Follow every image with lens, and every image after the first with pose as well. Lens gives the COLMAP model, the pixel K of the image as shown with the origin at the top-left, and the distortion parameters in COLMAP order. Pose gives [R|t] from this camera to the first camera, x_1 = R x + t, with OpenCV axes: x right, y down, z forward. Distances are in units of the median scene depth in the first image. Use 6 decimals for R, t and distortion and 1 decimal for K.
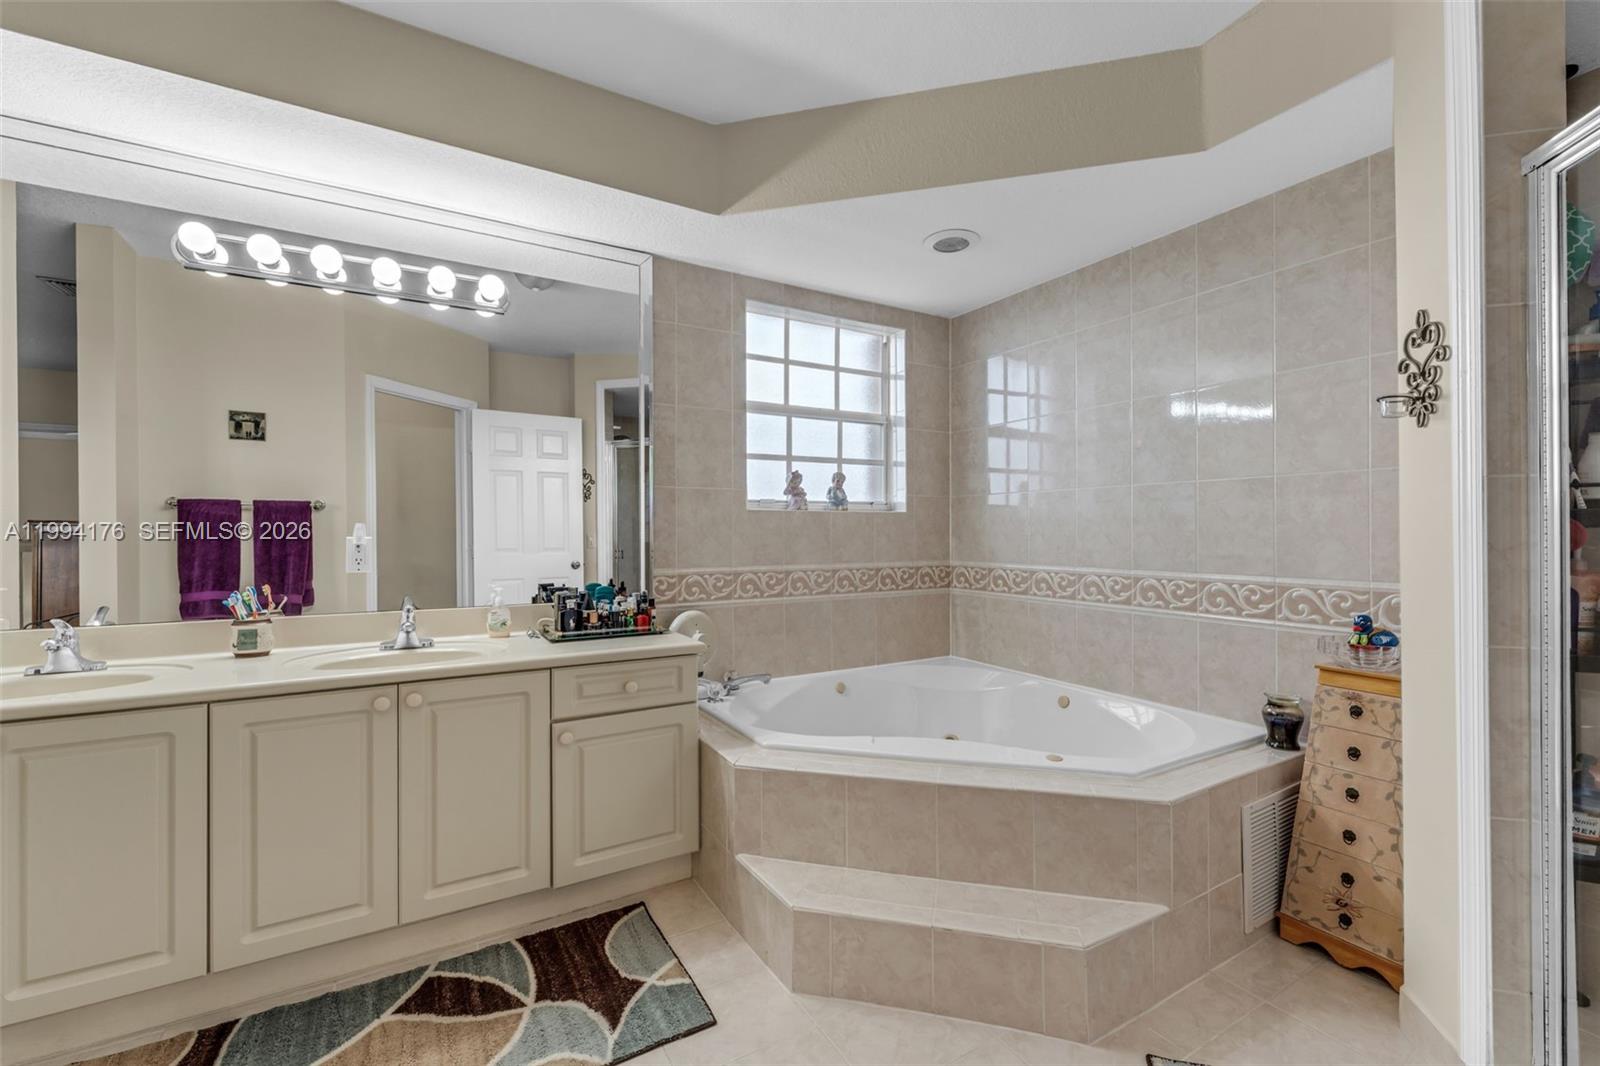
lens RADIAL K [[667.6, 0, 800.0], [0, 667.6, 533.0], [0, 0, 1]] dist [-0.000046, -0.000022]
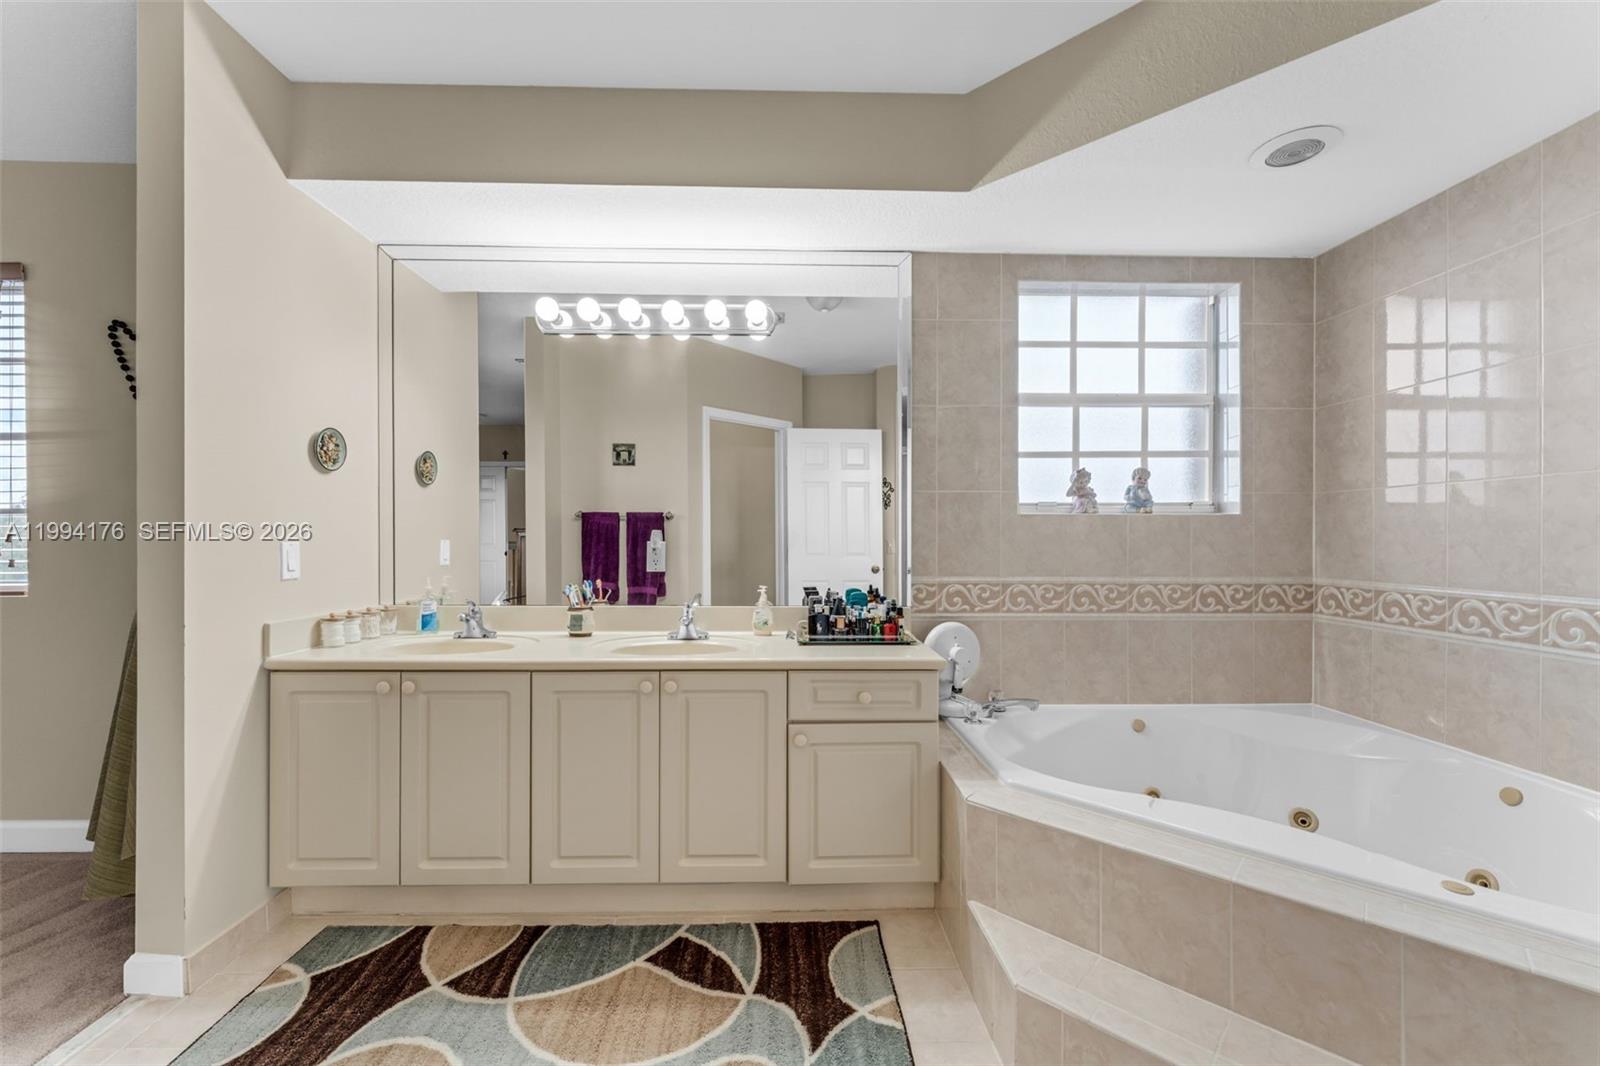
lens RADIAL K [[644.3, 0, 795.2], [0, 644.3, 540.2], [0, 0, 1]] dist [-0.001073, -0.000226]
pose [[0.873763, 0.005307, -0.486323, 0.100341], [-0.004431, 0.999986, 0.002951, -0.000981], [0.486332, -0.000424, 0.873774, 0.114845]]
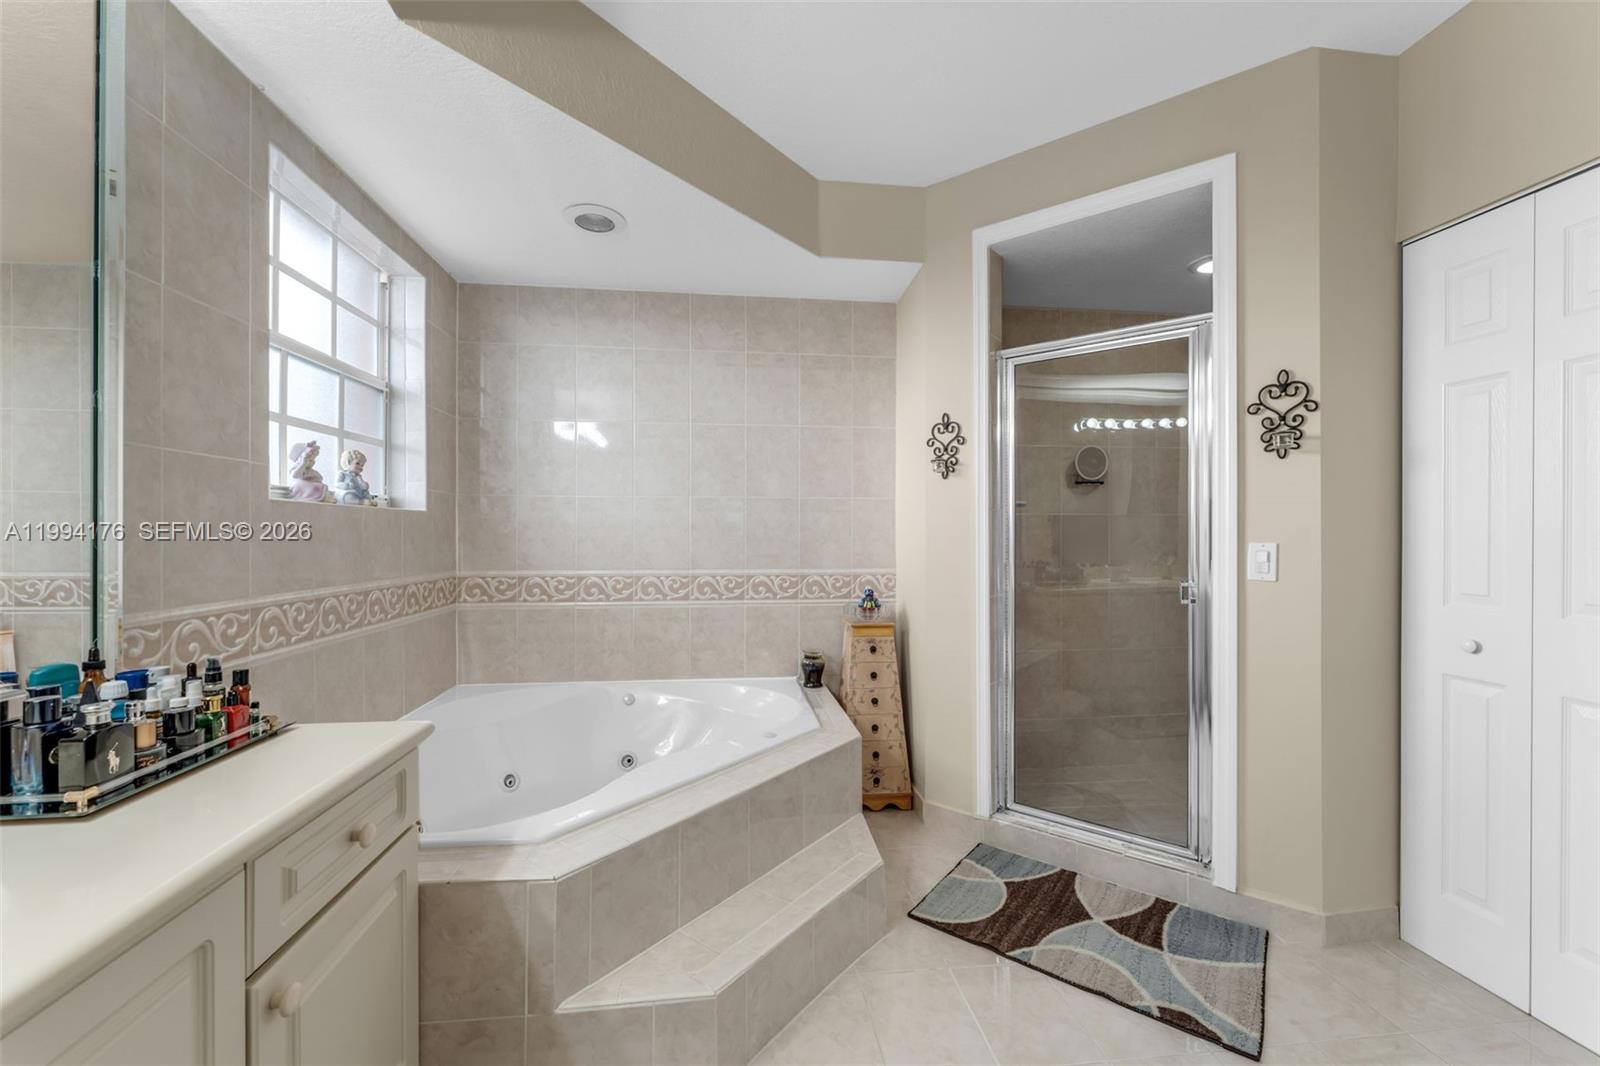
lens RADIAL K [[640.3, 0, 797.8], [0, 640.3, 535.0], [0, 0, 1]] dist [-0.000729, -0.000036]
pose [[0.401022, 0.002337, 0.916066, -0.509208], [-0.000891, 0.999997, -0.002161, -0.003176], [-0.916068, 0.000050, 0.401023, 0.431865]]
